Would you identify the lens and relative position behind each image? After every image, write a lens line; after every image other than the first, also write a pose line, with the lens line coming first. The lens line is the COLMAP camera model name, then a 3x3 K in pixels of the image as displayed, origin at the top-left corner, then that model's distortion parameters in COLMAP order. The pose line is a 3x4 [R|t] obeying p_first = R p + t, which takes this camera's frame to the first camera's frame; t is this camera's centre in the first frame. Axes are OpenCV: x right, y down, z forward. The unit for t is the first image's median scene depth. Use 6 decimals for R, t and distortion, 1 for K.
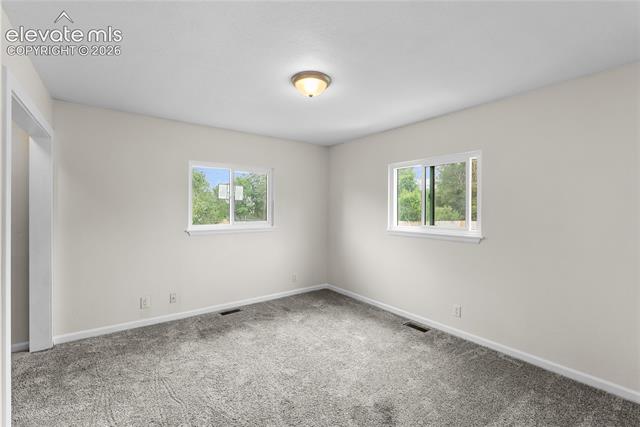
lens RADIAL K [[281.7, 0, 321.3], [0, 281.7, 212.6], [0, 0, 1]] dist [-0.001869, -0.000089]
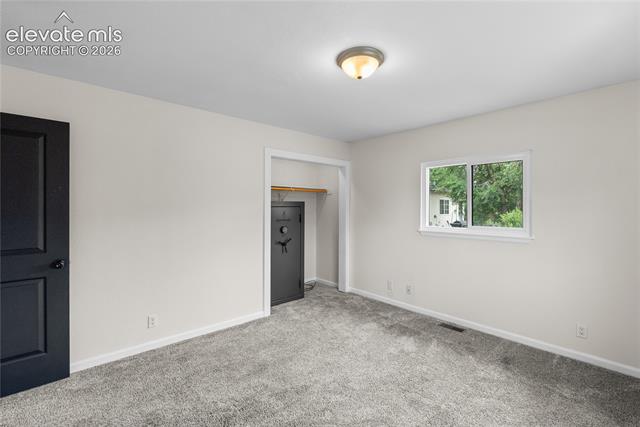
lens RADIAL K [[281.7, 0, 321.3], [0, 281.7, 212.6], [0, 0, 1]] dist [-0.001869, -0.000089]
pose [[0.080426, 0.010838, -0.996702, 0.591801], [-0.008709, 0.999910, 0.010170, -0.013375], [0.996723, 0.007862, 0.080513, 0.591873]]
